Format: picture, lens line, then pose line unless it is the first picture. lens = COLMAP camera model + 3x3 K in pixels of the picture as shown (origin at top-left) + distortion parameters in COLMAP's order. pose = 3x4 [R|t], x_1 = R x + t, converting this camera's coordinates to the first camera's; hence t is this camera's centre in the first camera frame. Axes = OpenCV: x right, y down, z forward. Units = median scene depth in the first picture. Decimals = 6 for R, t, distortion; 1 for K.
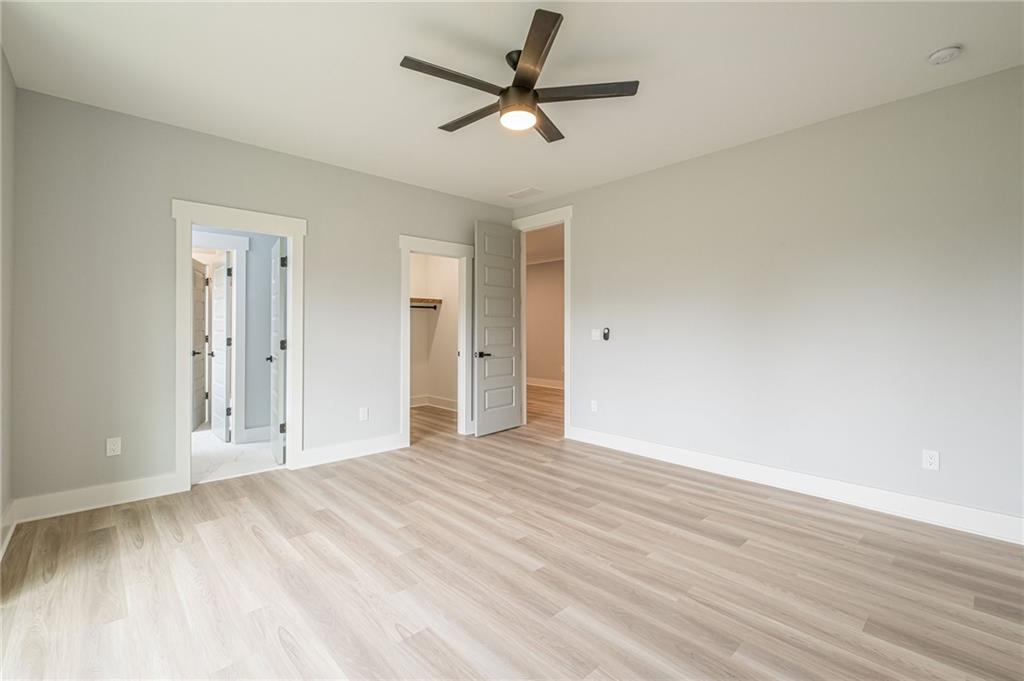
lens RADIAL K [[445.8, 0, 518.2], [0, 445.8, 332.3], [0, 0, 1]] dist [0.000442, -0.000299]
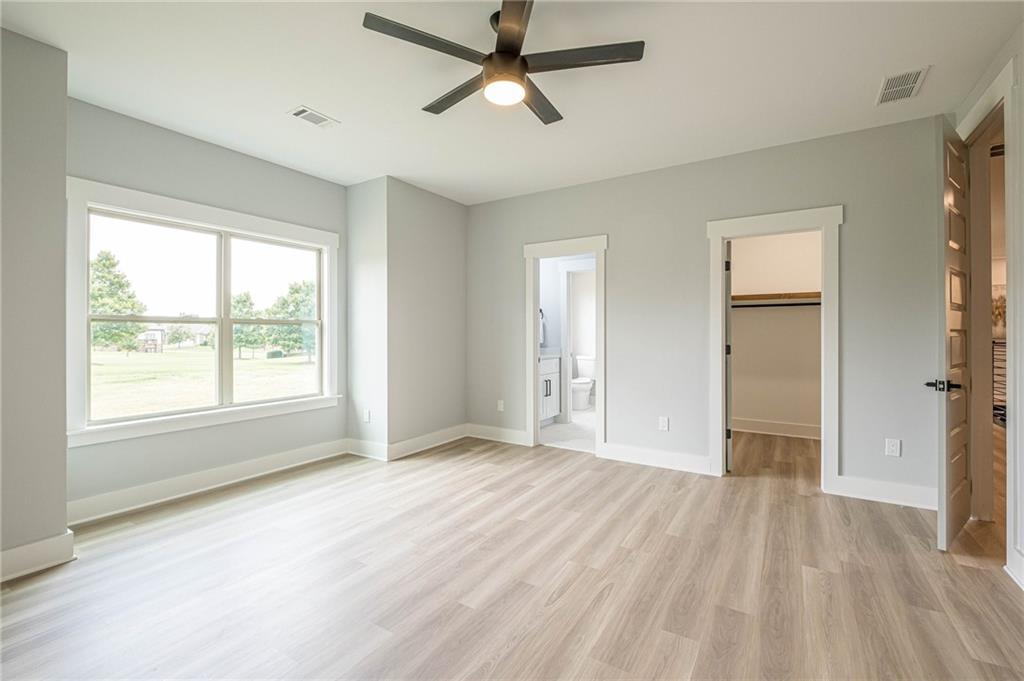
lens RADIAL K [[445.8, 0, 518.2], [0, 445.8, 332.3], [0, 0, 1]] dist [0.000442, -0.000299]
pose [[0.250808, -0.001933, -0.968035, 0.692334], [-0.005590, 0.999978, -0.003445, -0.006795], [0.968021, 0.006275, 0.250792, 0.652017]]
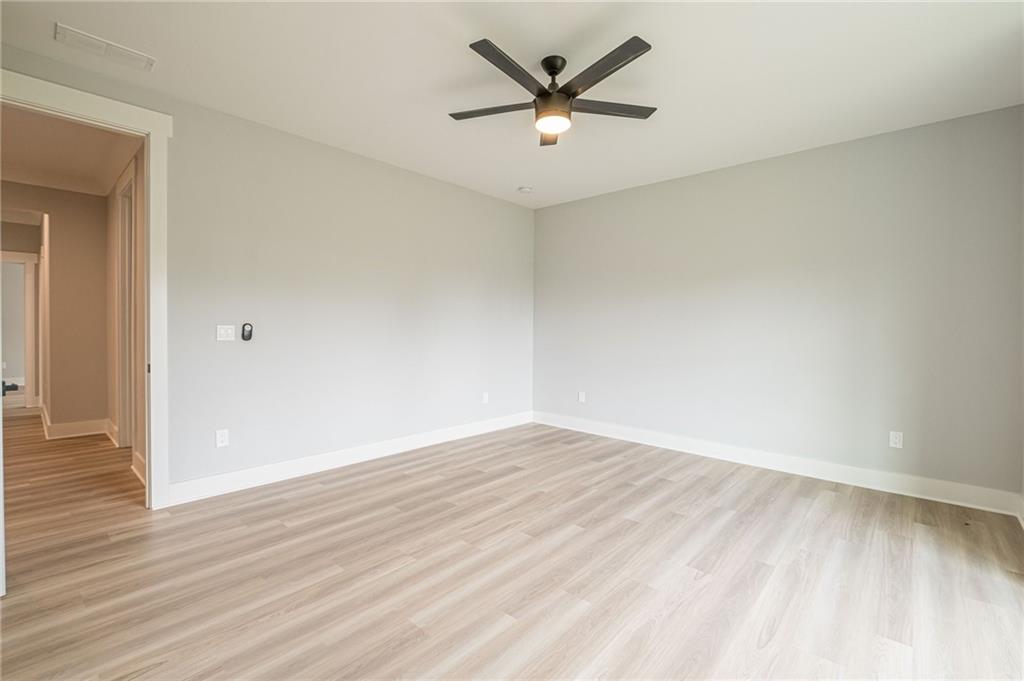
lens RADIAL K [[445.8, 0, 518.2], [0, 445.8, 332.3], [0, 0, 1]] dist [0.000442, -0.000299]
pose [[-0.074106, -0.015059, 0.997137, -0.841990], [0.001166, 0.999884, 0.015187, -0.009684], [-0.997250, 0.002288, -0.074080, 0.932363]]
